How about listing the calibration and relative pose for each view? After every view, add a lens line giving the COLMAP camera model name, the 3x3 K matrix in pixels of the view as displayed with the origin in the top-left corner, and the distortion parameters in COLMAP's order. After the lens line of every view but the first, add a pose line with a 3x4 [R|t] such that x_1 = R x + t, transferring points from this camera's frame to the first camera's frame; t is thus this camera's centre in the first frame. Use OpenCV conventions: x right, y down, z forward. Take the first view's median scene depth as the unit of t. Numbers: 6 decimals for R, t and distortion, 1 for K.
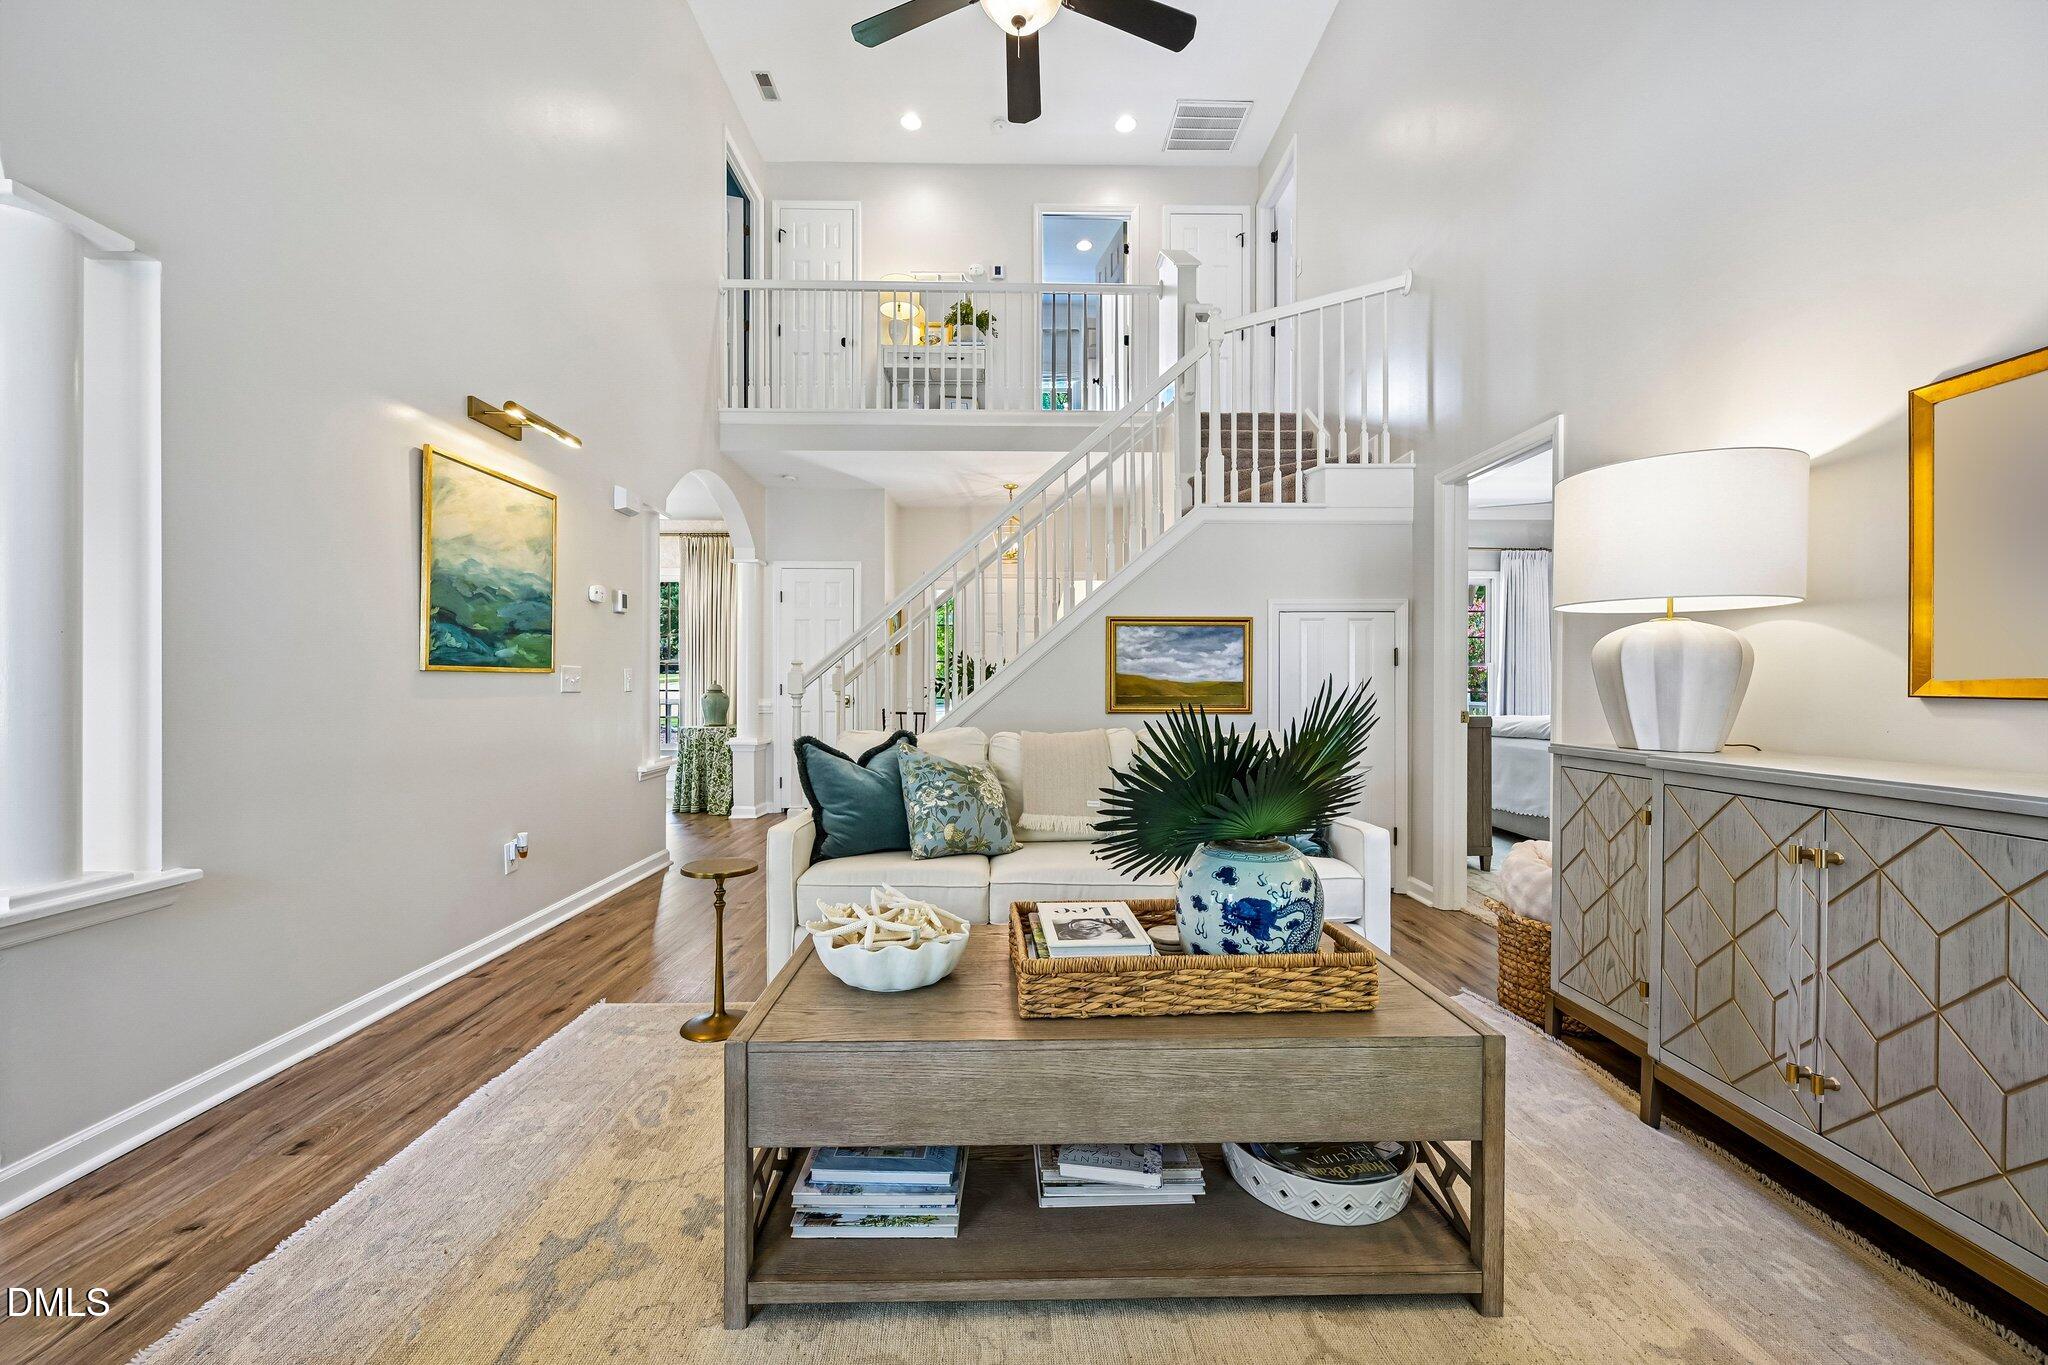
lens RADIAL K [[799.3, 0, 1024.0], [0, 799.3, 682.5], [0, 0, 1]] dist [0.001912, 0.000461]
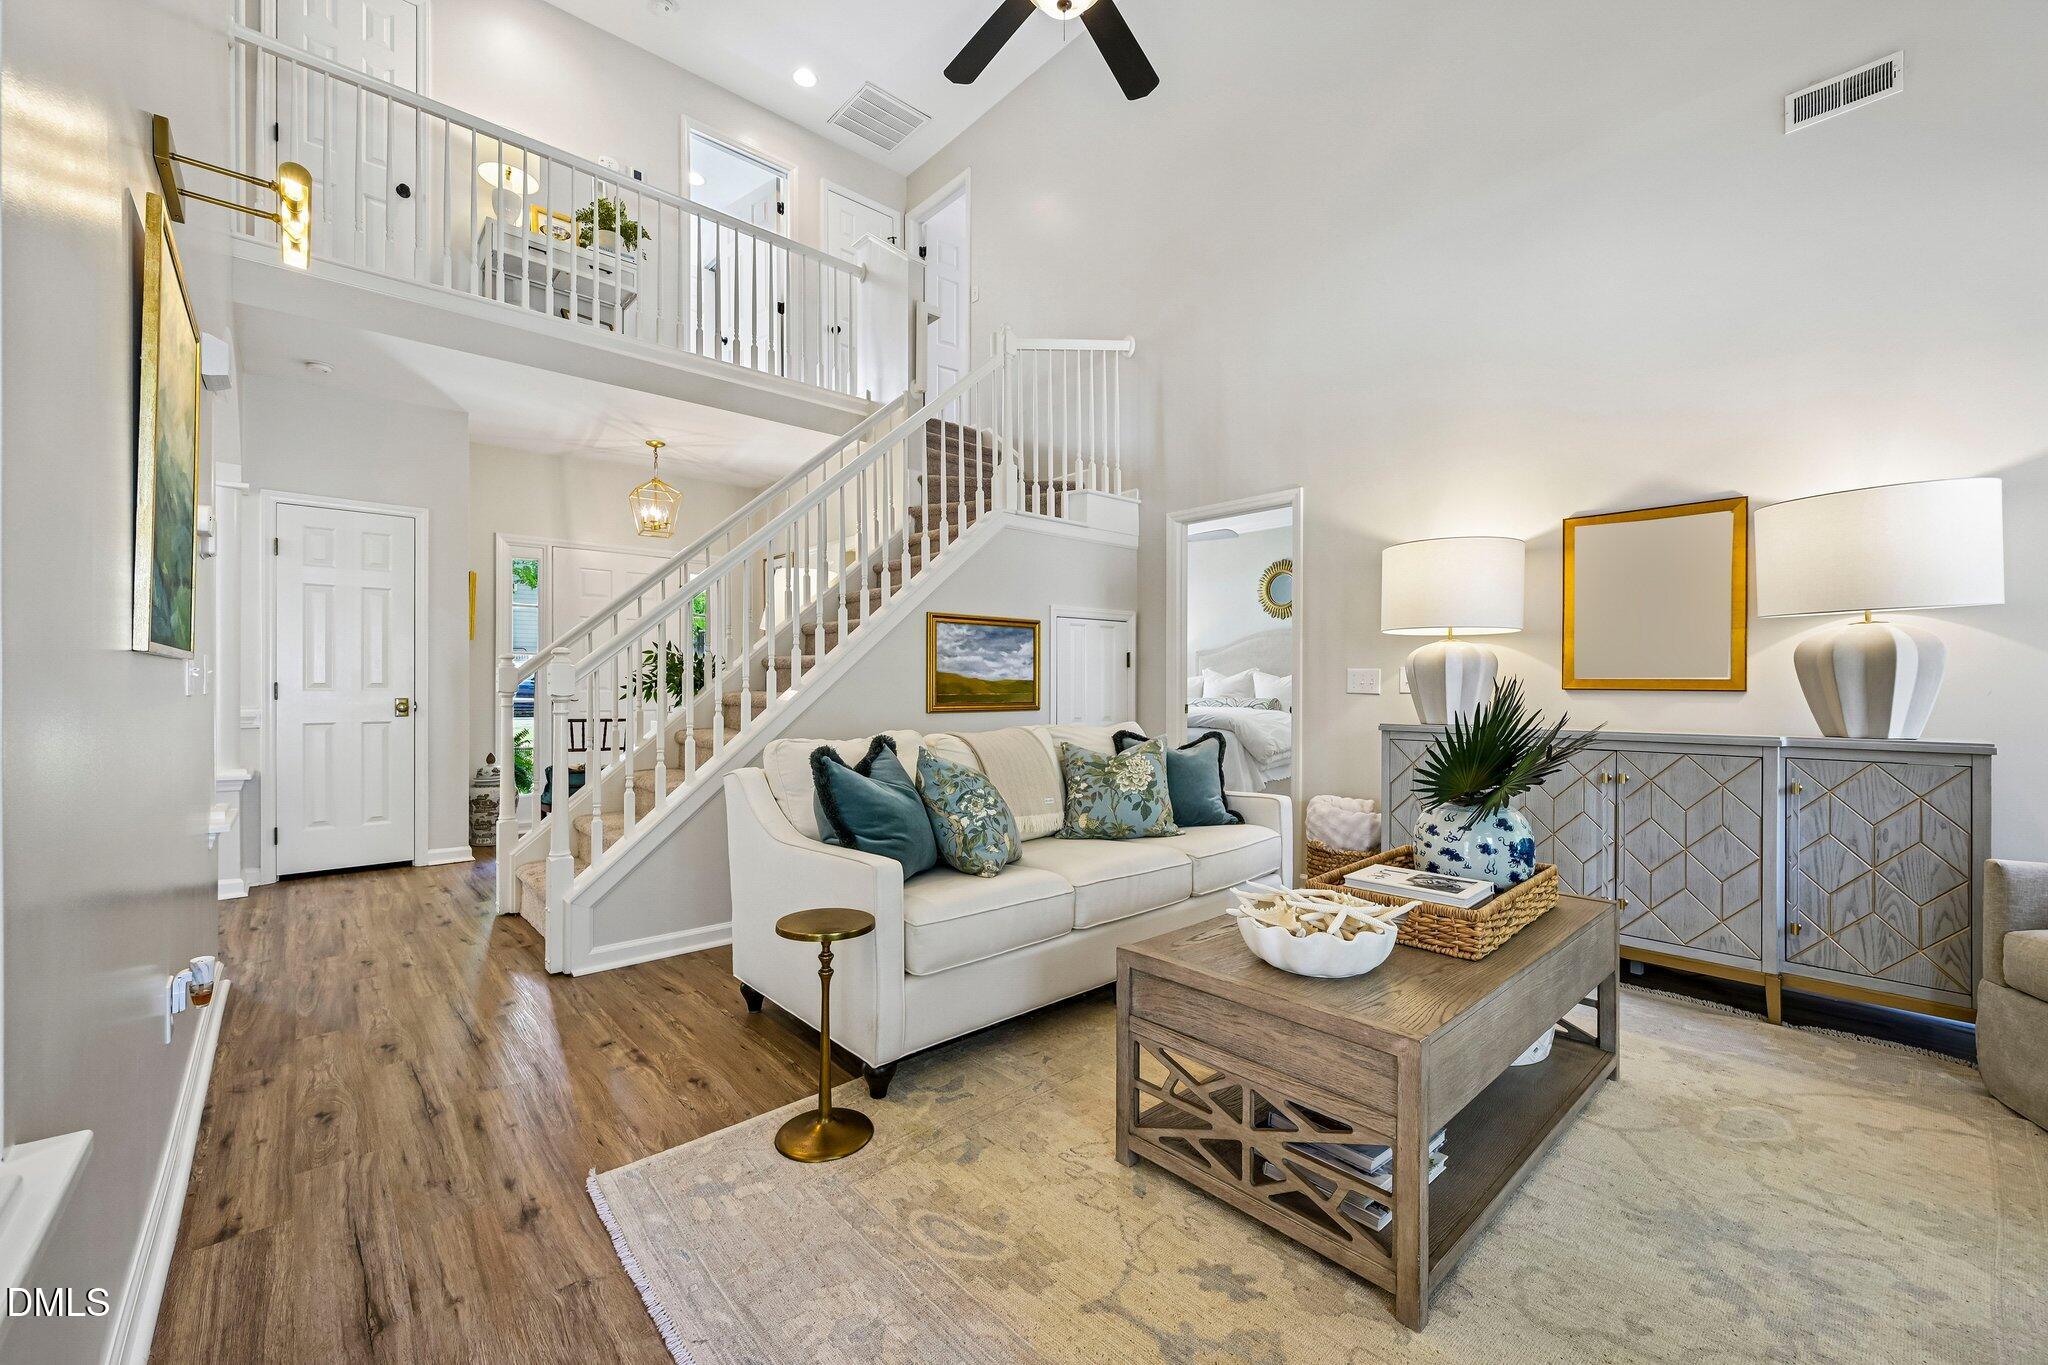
lens RADIAL K [[818.5, 0, 1021.9], [0, 818.5, 681.7], [0, 0, 1]] dist [0.001219, 0.000045]
pose [[0.757819, 0.001405, 0.652464, -0.570720], [-0.000913, 0.999999, -0.001093, 0.002755], [-0.652464, 0.000232, 0.757819, 0.226054]]
